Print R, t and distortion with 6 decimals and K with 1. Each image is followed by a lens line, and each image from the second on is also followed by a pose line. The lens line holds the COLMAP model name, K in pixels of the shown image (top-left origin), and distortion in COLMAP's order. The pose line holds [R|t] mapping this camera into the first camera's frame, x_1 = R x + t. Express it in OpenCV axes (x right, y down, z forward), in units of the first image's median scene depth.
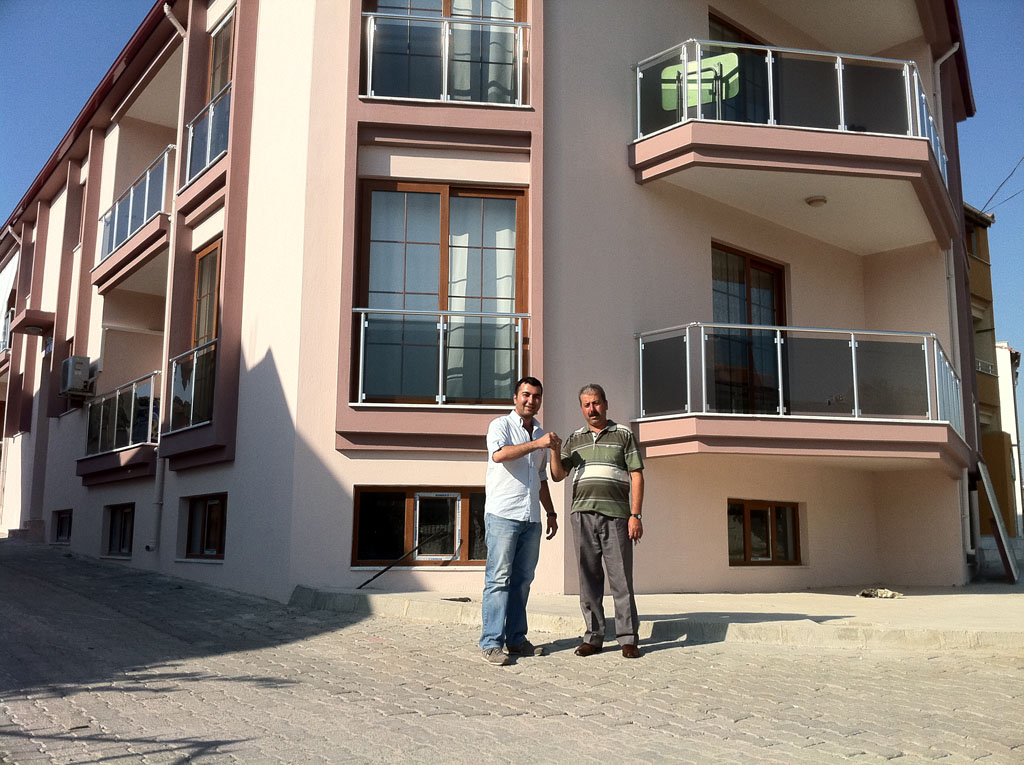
lens RADIAL K [[913.1, 0, 514.3], [0, 913.1, 385.4], [0, 0, 1]] dist [0.049635, -0.208128]
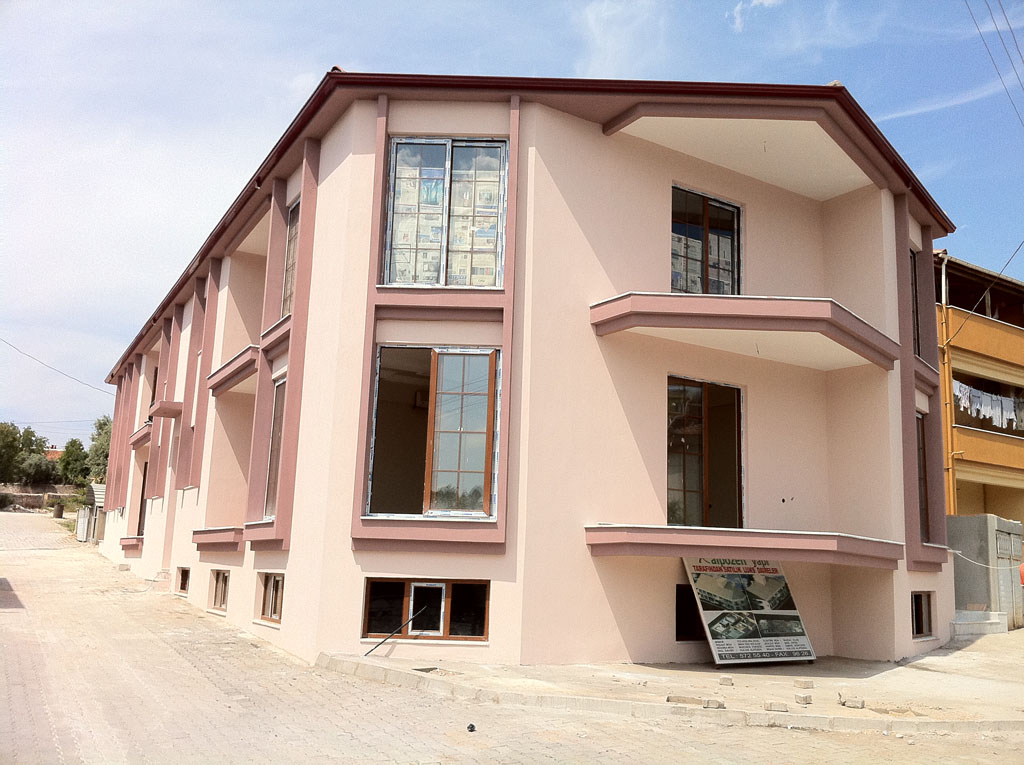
lens RADIAL K [[913.1, 0, 514.3], [0, 913.1, 385.4], [0, 0, 1]] dist [0.049635, -0.208128]
pose [[0.988743, -0.001109, -0.149620, 0.220011], [-0.004107, 0.999395, -0.034547, -0.114186], [0.149568, 0.034773, 0.988140, -0.276840]]
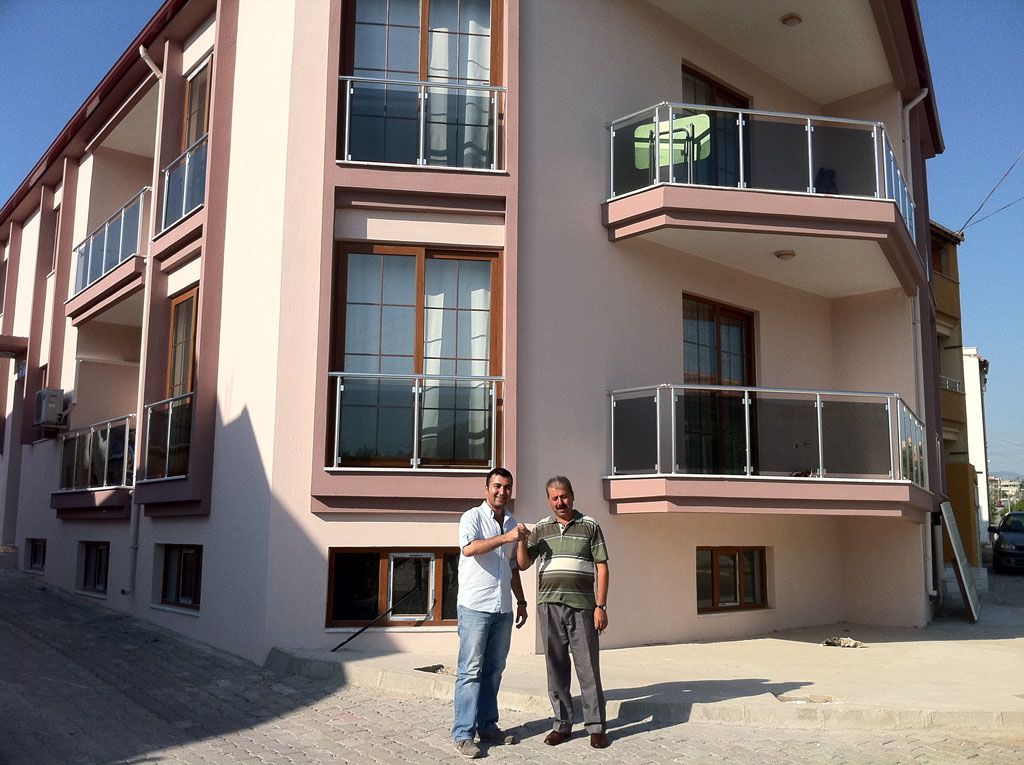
lens RADIAL K [[913.1, 0, 514.3], [0, 913.1, 385.4], [0, 0, 1]] dist [0.049635, -0.208128]
pose [[0.999624, 0.005651, 0.026839, 0.001507], [-0.005868, 0.999951, 0.008008, -0.071727], [-0.026792, -0.008162, 0.999608, -0.015941]]
